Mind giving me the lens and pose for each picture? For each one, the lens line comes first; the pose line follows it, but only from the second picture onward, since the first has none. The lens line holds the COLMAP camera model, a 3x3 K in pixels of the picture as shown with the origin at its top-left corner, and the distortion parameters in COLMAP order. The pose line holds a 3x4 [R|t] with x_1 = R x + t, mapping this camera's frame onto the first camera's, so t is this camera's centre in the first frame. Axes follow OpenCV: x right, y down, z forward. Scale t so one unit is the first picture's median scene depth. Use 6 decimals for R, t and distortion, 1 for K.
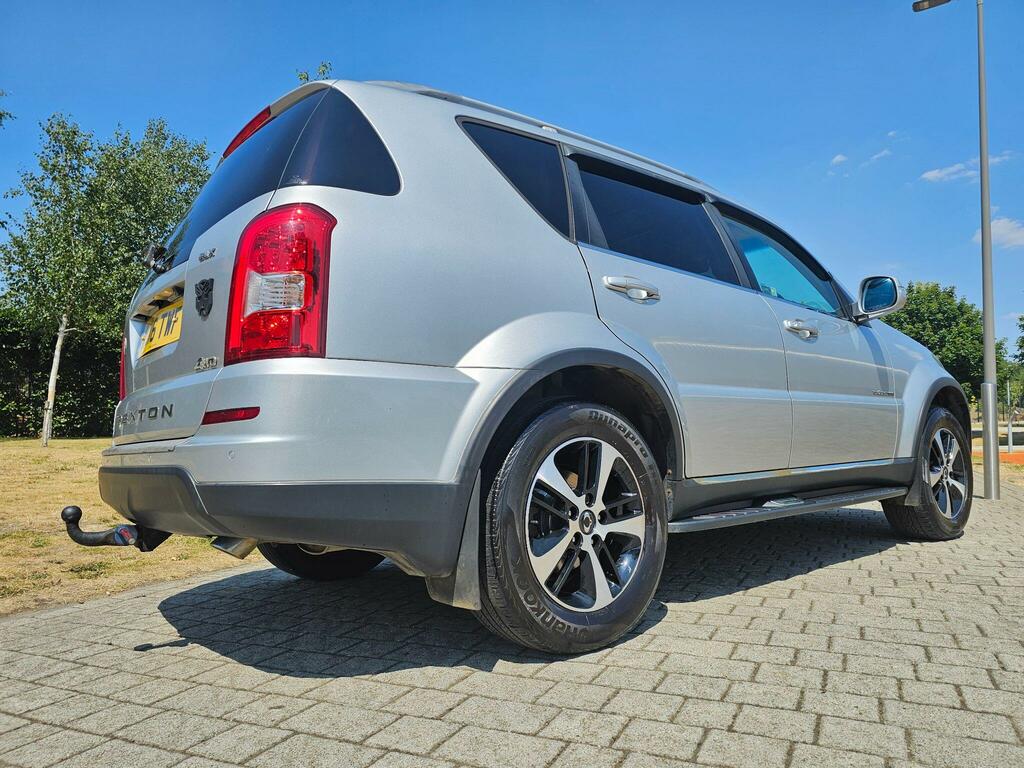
lens RADIAL K [[688.4, 0, 515.3], [0, 688.4, 386.7], [0, 0, 1]] dist [0.041868, -0.032691]
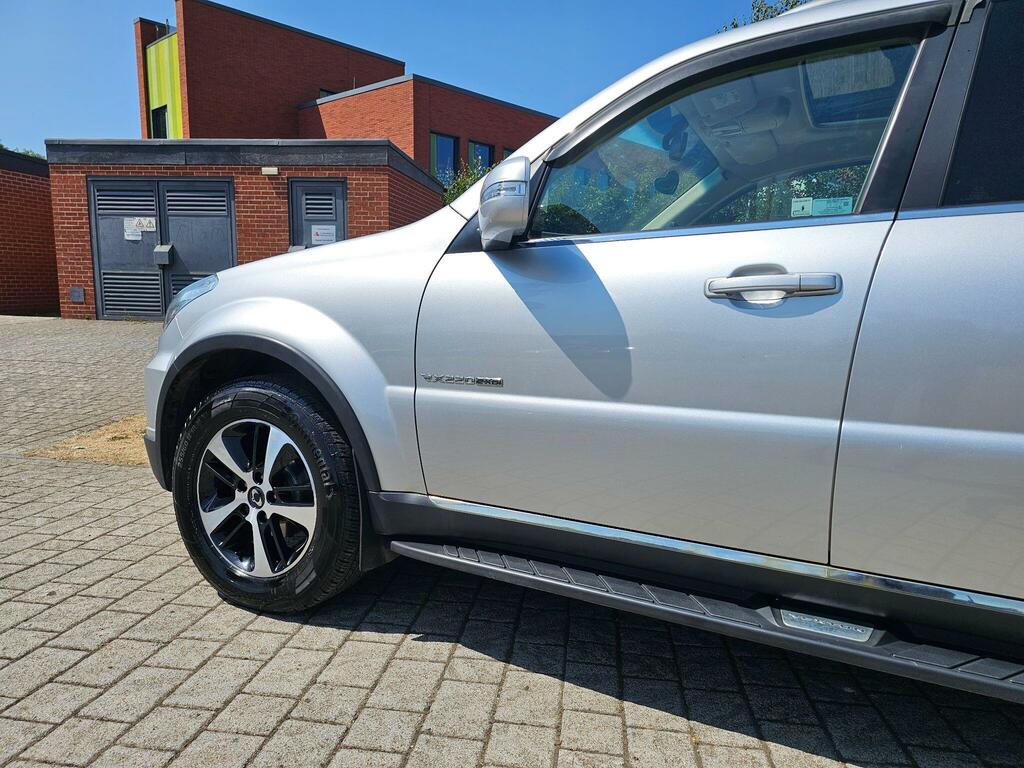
lens RADIAL K [[688.4, 0, 514.0], [0, 688.4, 391.0], [0, 0, 1]] dist [0.041868, -0.032691]
pose [[0.324525, 0.142026, -0.935154, 1.185274], [0.036370, 0.986058, 0.162378, -0.122204], [0.945178, -0.086707, 0.314835, 1.032535]]
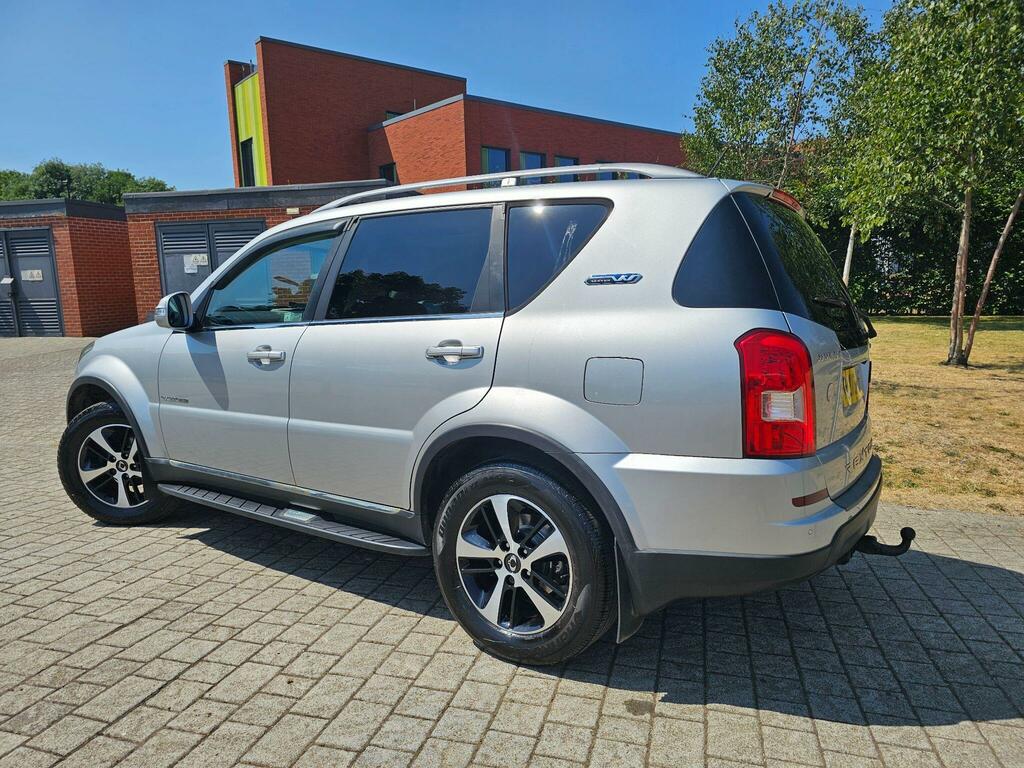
lens RADIAL K [[688.4, 0, 513.8], [0, 688.4, 392.3], [0, 0, 1]] dist [0.041868, -0.032691]
pose [[0.193350, 0.144300, -0.970460, 2.187577], [0.077172, 0.983824, 0.161663, -0.228945], [0.978090, -0.106150, 0.179087, 1.768589]]
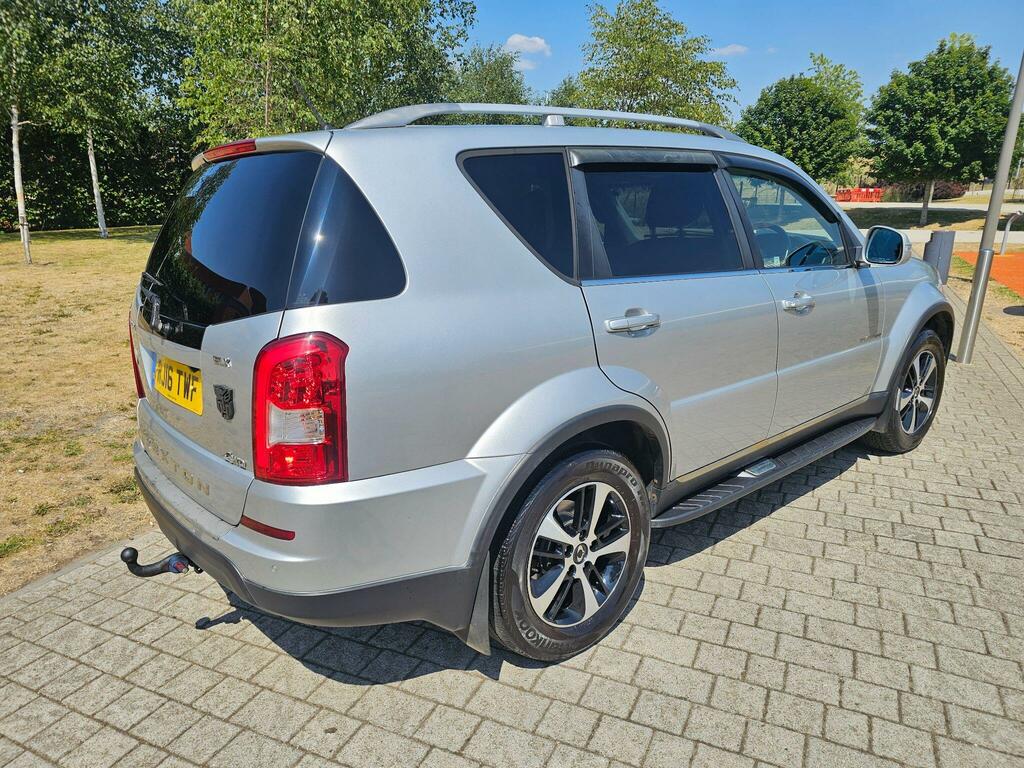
lens RADIAL K [[688.4, 0, 501.8], [0, 688.4, 393.5], [0, 0, 1]] dist [0.041868, -0.032691]
pose [[0.999998, -0.000149, 0.001993, -0.026987], [-0.000550, 0.938305, 0.345807, -0.439203], [-0.001921, -0.345808, 0.938303, 0.018863]]
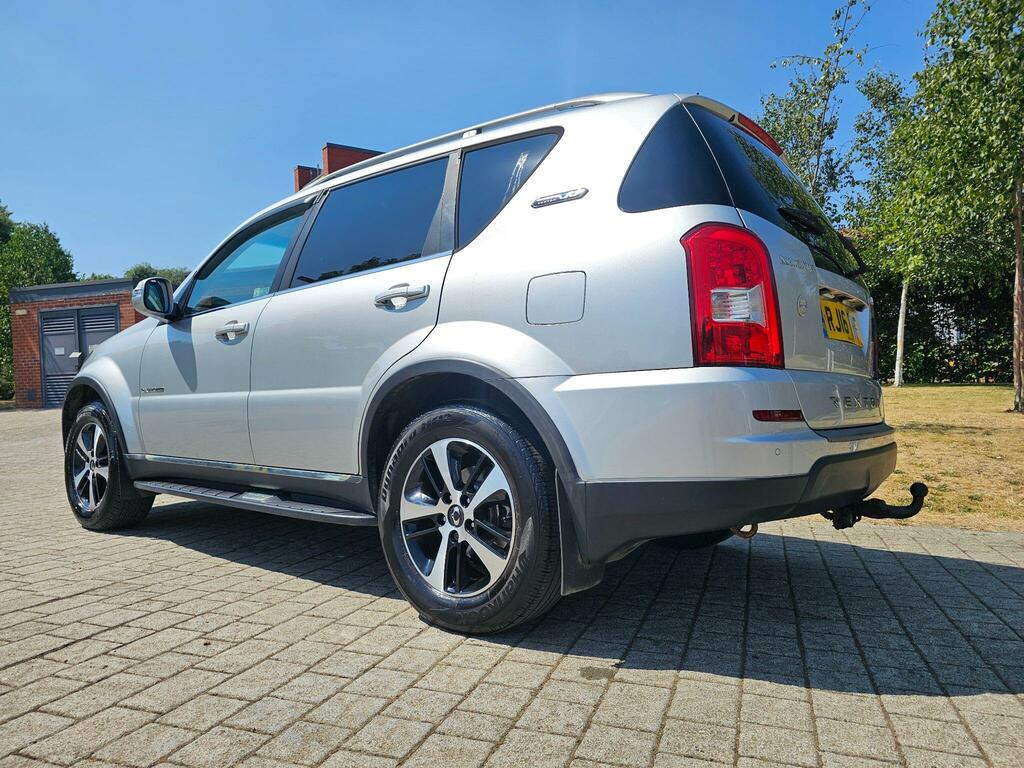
lens RADIAL K [[688.4, 0, 510.5], [0, 688.4, 390.8], [0, 0, 1]] dist [0.041868, -0.032691]
pose [[0.109223, 0.012782, -0.993935, 2.137388], [0.087232, 0.995936, 0.022393, 0.044316], [0.990182, -0.089148, 0.107664, 1.935537]]
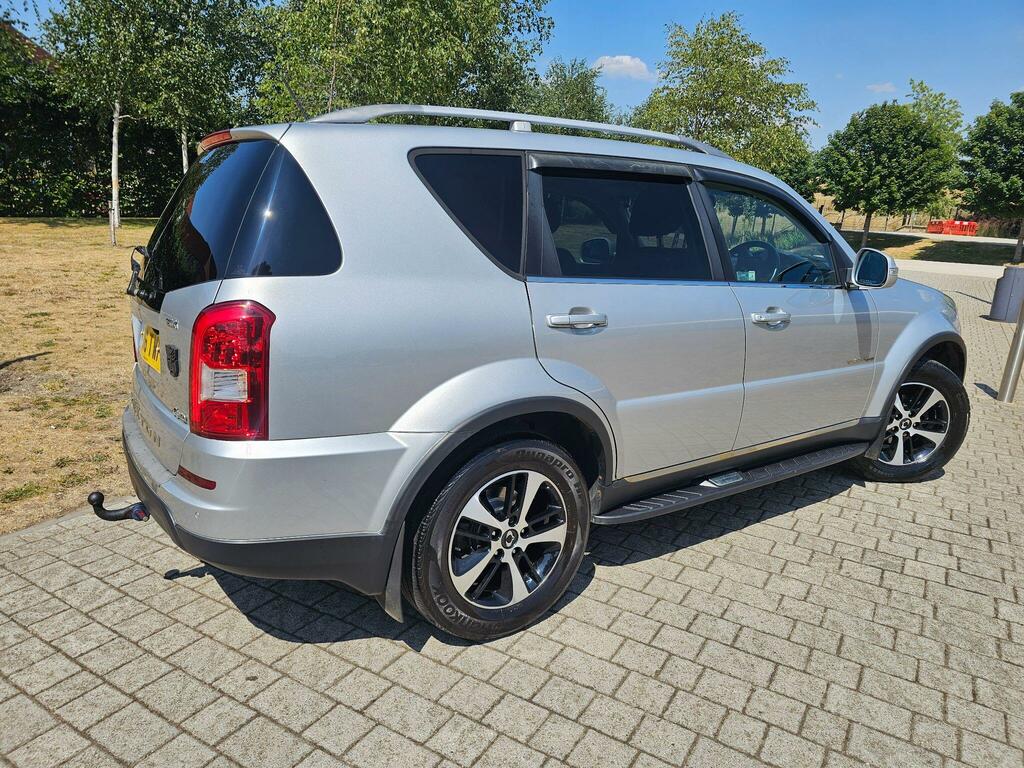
lens RADIAL K [[688.4, 0, 507.3], [0, 688.4, 384.4], [0, 0, 1]] dist [0.041868, -0.032691]
pose [[0.993127, 0.075929, -0.089072, 0.181702], [-0.043531, 0.946048, 0.321088, -0.426434], [0.108646, -0.315003, 0.942851, -0.033515]]
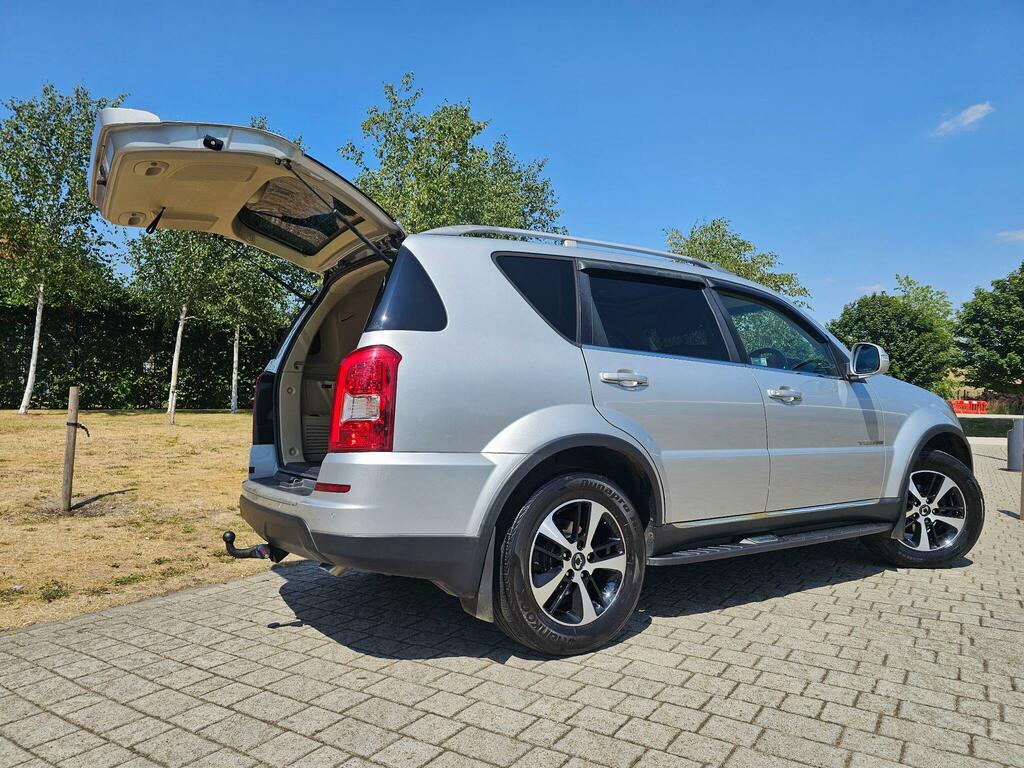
lens RADIAL K [[688.4, 0, 497.3], [0, 688.4, 392.4], [0, 0, 1]] dist [0.041868, -0.032691]
pose [[0.989991, 0.021180, -0.139532, 0.126145], [-0.013371, 0.998304, 0.056662, -0.211591], [0.140496, -0.054230, 0.988595, -0.358214]]
